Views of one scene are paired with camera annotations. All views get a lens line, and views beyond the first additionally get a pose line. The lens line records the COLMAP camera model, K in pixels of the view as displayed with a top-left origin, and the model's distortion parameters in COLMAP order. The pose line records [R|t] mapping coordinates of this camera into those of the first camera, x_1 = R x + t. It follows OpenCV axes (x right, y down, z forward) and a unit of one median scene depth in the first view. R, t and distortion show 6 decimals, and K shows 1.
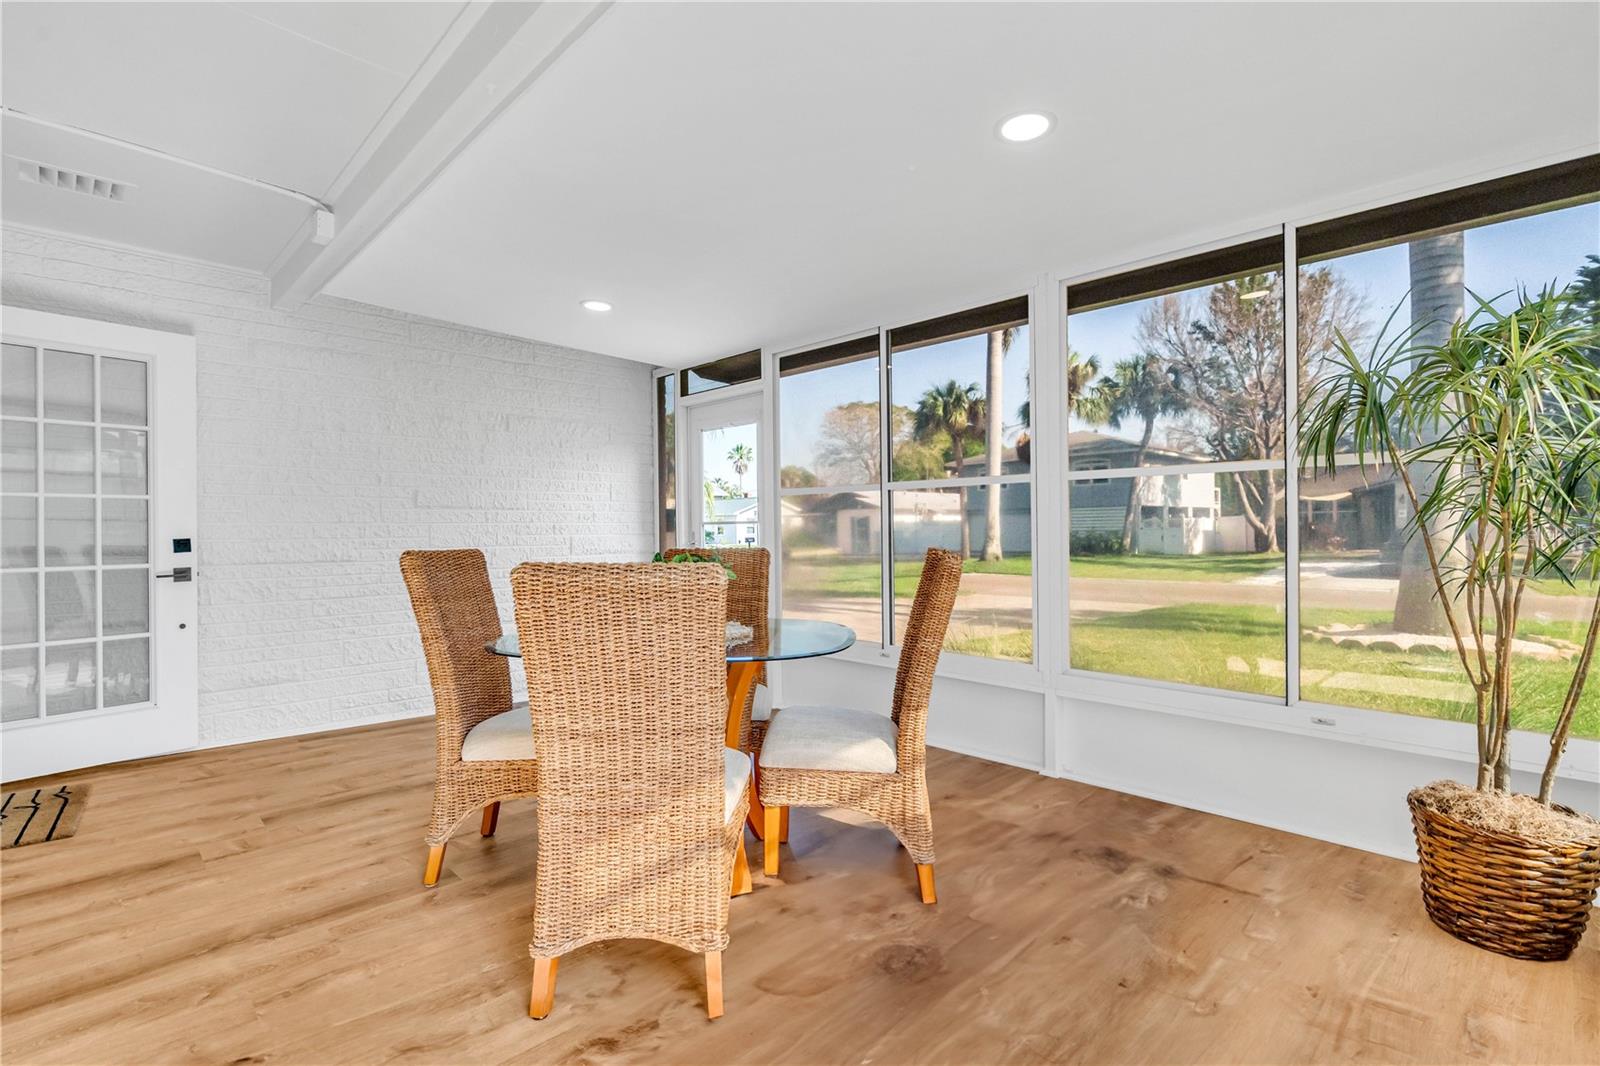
lens RADIAL K [[737.5, 0, 796.6], [0, 737.5, 517.8], [0, 0, 1]] dist [0.000069, 0.000574]
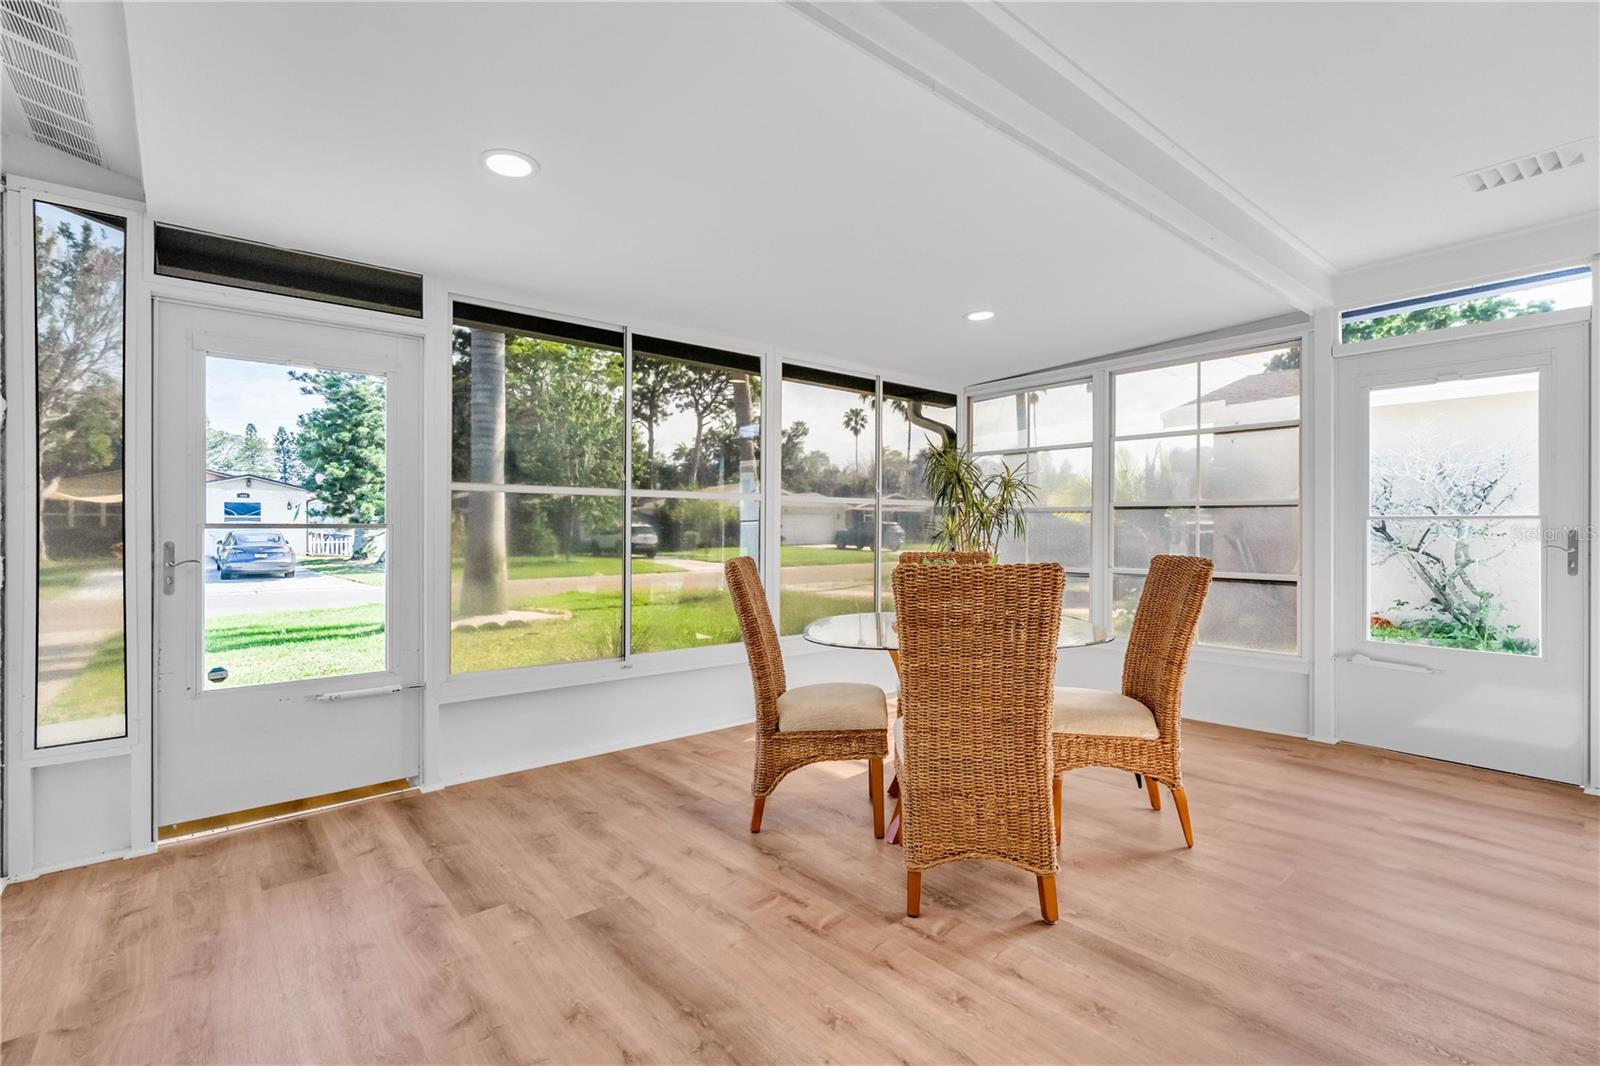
lens RADIAL K [[737.5, 0, 796.6], [0, 737.5, 517.8], [0, 0, 1]] dist [0.000069, 0.000574]
pose [[0.062094, 0.022576, 0.997815, -1.218435], [-0.013286, 0.999674, -0.021791, 0.015681], [-0.997982, -0.011904, 0.062374, 1.065339]]
